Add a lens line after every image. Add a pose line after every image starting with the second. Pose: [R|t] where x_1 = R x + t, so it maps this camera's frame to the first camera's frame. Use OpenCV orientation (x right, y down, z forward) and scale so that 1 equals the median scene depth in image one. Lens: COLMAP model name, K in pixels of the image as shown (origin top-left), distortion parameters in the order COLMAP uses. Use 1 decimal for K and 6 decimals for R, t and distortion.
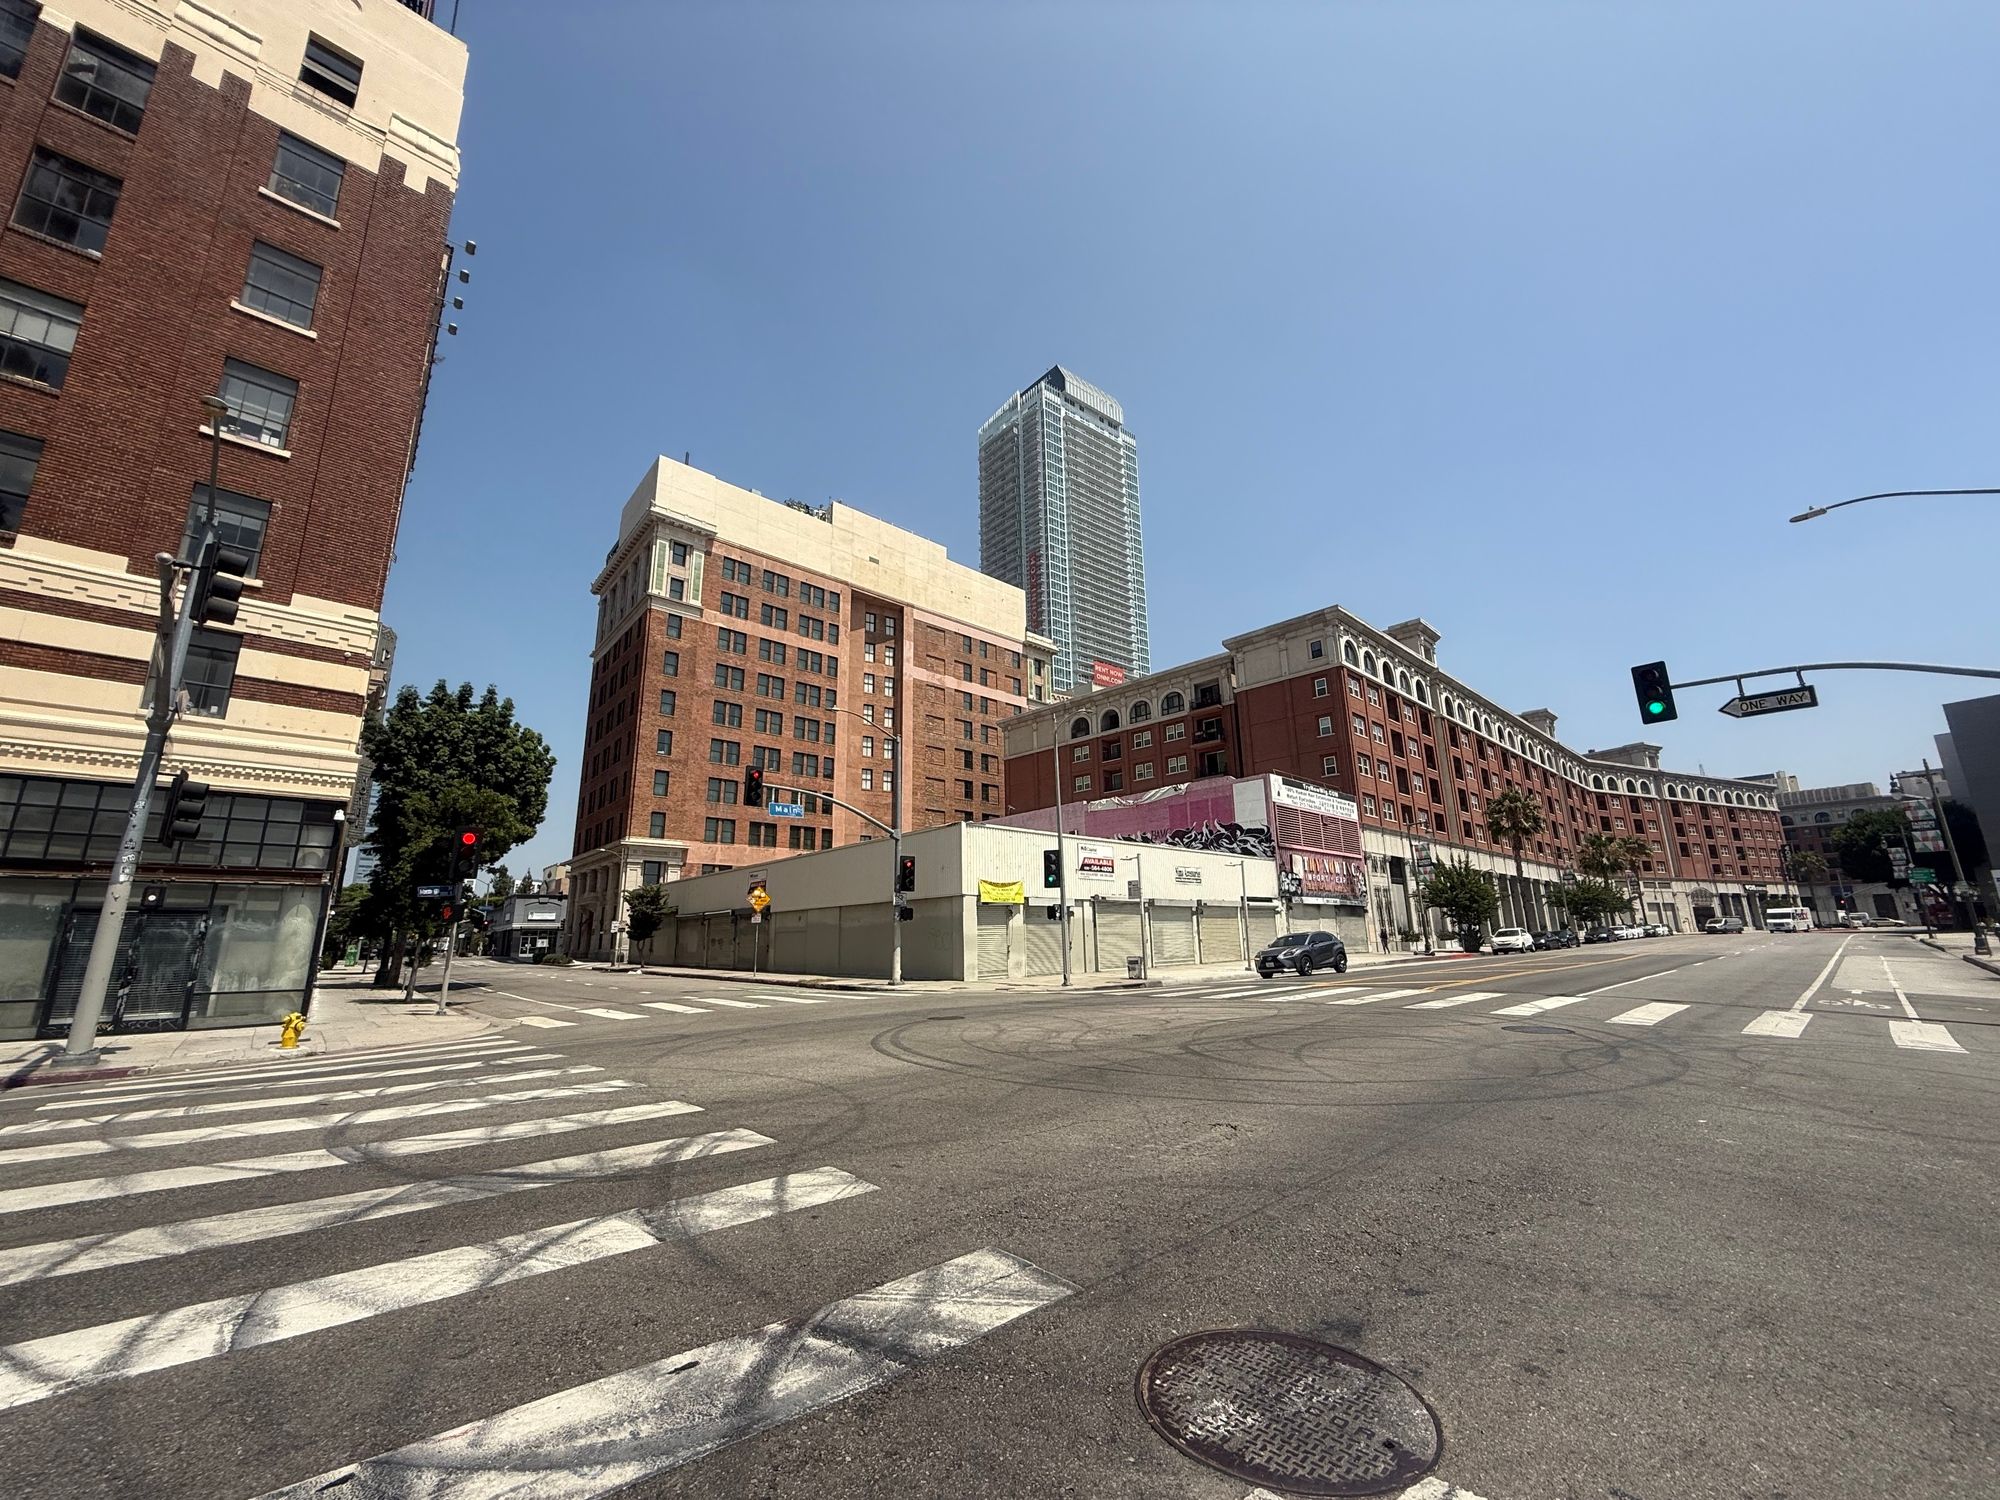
lens RADIAL K [[792.3, 0, 997.4], [0, 792.3, 746.9], [0, 0, 1]] dist [-0.006723, 0.000787]
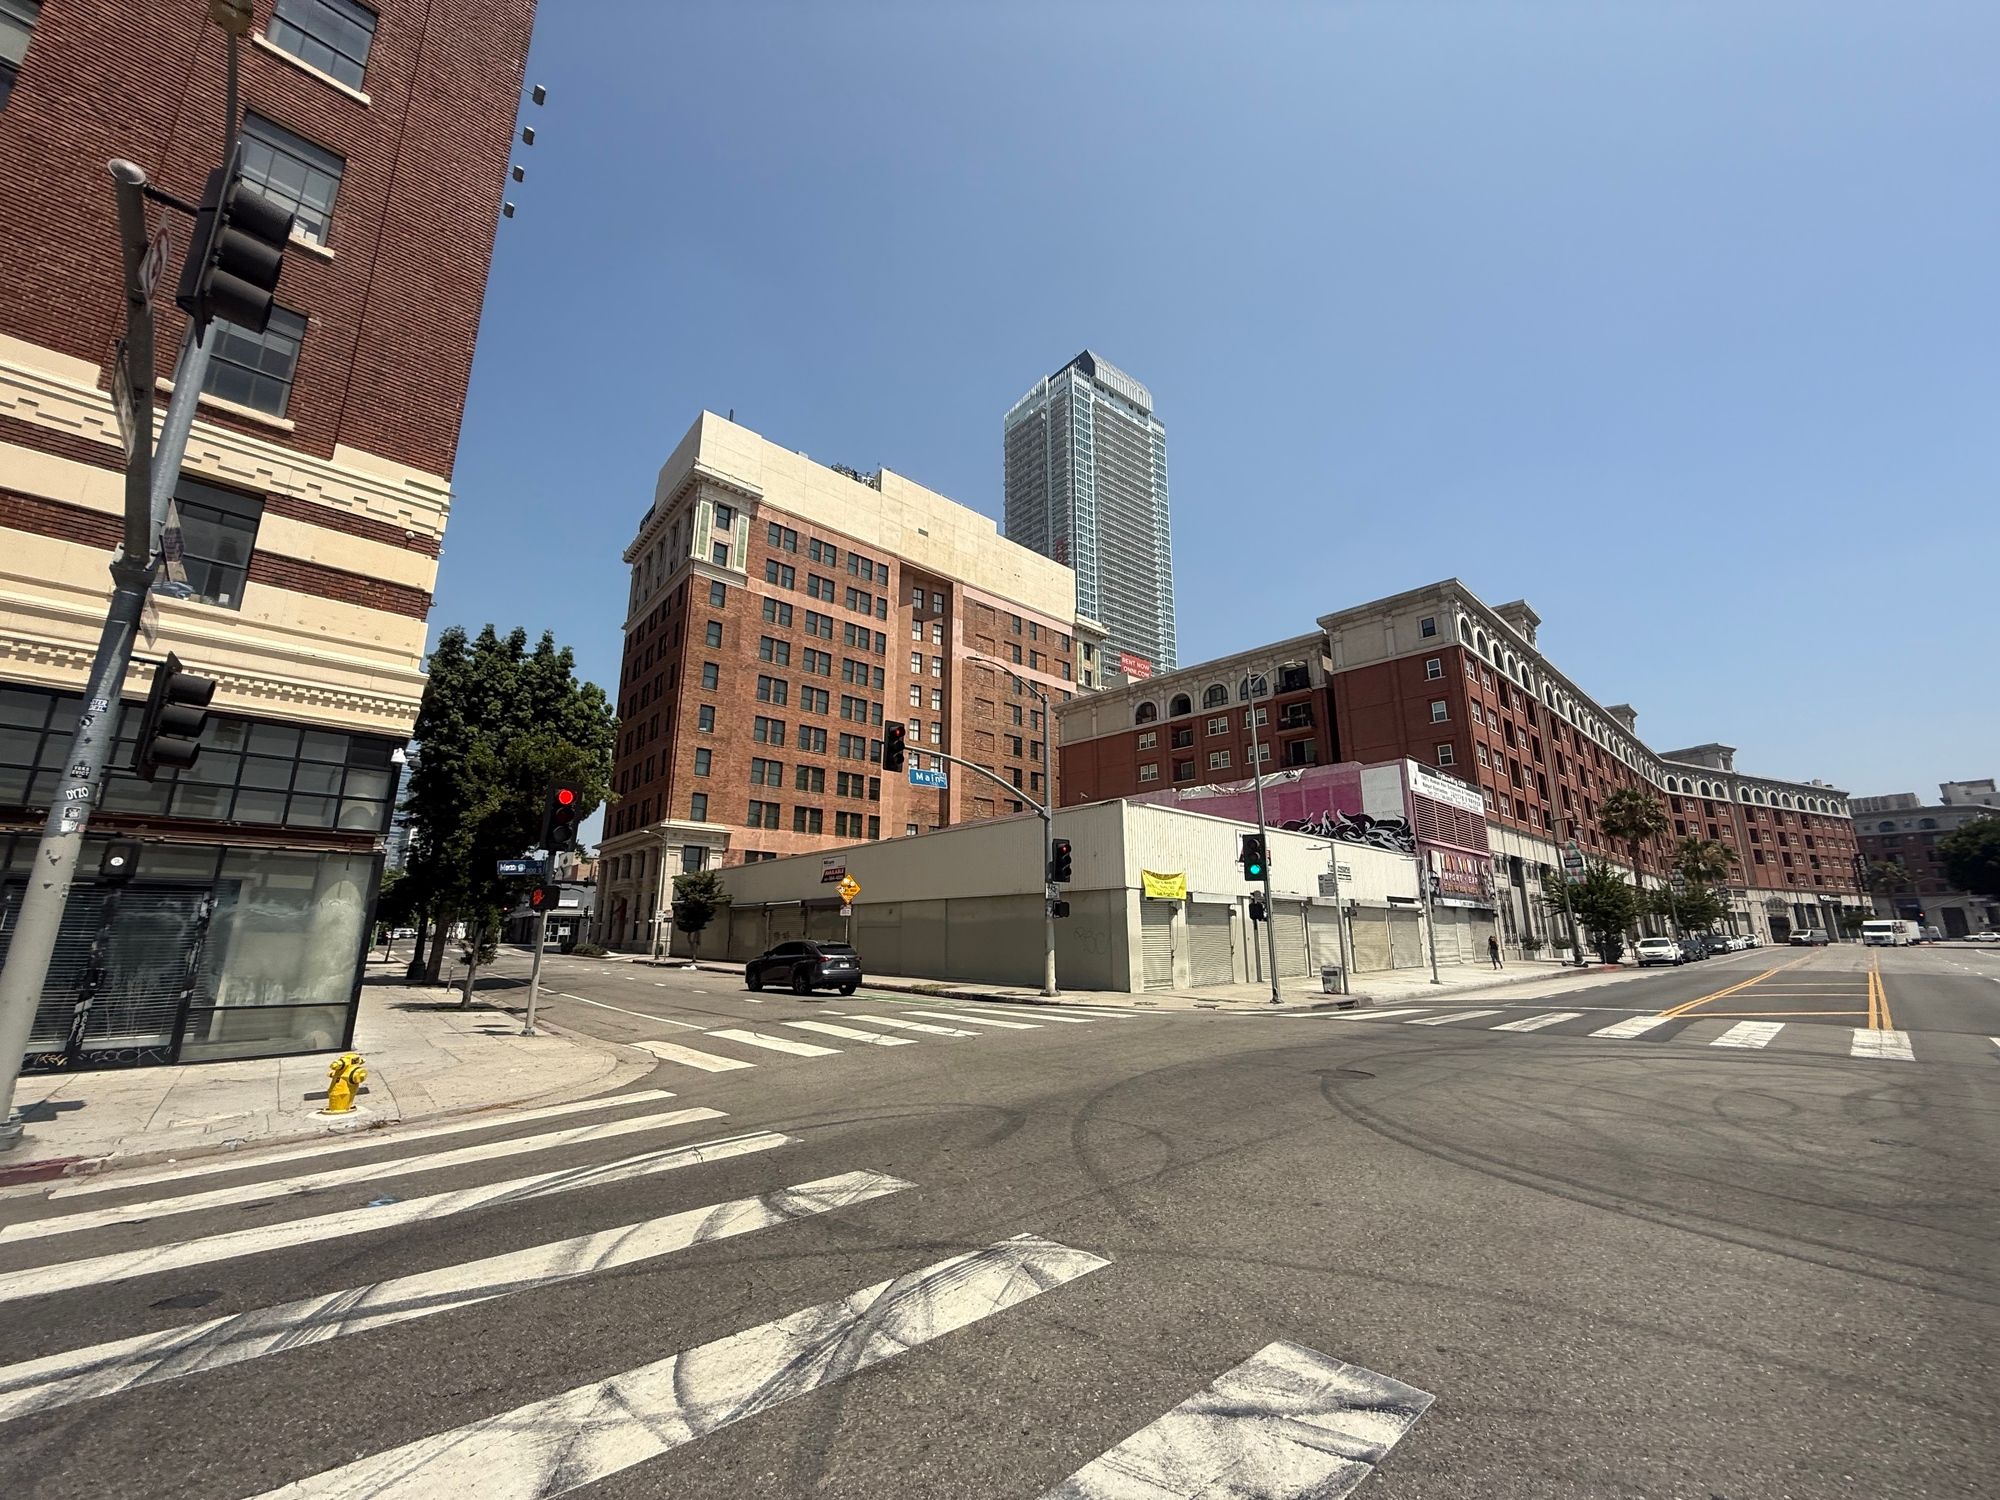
lens RADIAL K [[792.3, 0, 997.9], [0, 792.3, 749.9], [0, 0, 1]] dist [-0.006723, 0.000787]
pose [[0.999811, 0.018602, -0.005651, -0.098502], [-0.018549, 0.999786, 0.009190, 0.021783], [0.005821, -0.009083, 0.999942, 0.099366]]
